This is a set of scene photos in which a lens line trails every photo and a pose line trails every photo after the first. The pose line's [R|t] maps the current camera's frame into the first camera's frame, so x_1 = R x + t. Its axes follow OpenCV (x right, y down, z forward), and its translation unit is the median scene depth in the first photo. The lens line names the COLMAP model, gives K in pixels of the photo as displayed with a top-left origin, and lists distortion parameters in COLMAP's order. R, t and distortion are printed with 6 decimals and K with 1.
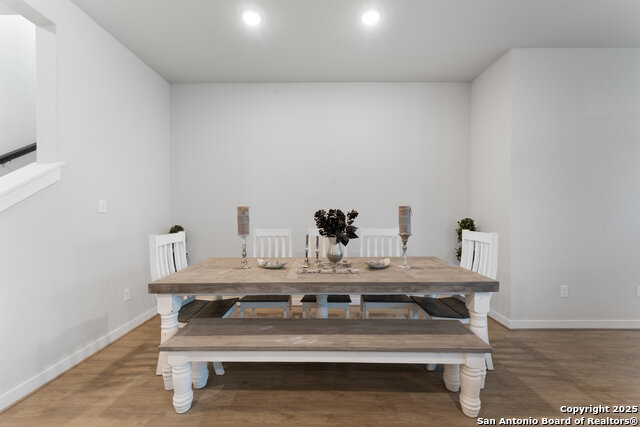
lens RADIAL K [[250.6, 0, 320.2], [0, 250.6, 215.3], [0, 0, 1]] dist [0.000042, -0.000023]
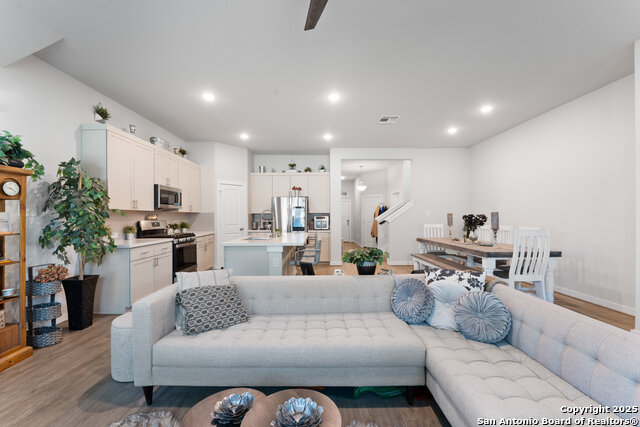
lens RADIAL K [[261.8, 0, 320.0], [0, 261.8, 213.5], [0, 0, 1]] dist [-0.000206, 0.000032]
pose [[0.009135, -0.010528, -0.999903, 2.150480], [0.001080, 0.999944, -0.010519, -0.008734], [0.999958, -0.000983, 0.009145, -0.224815]]
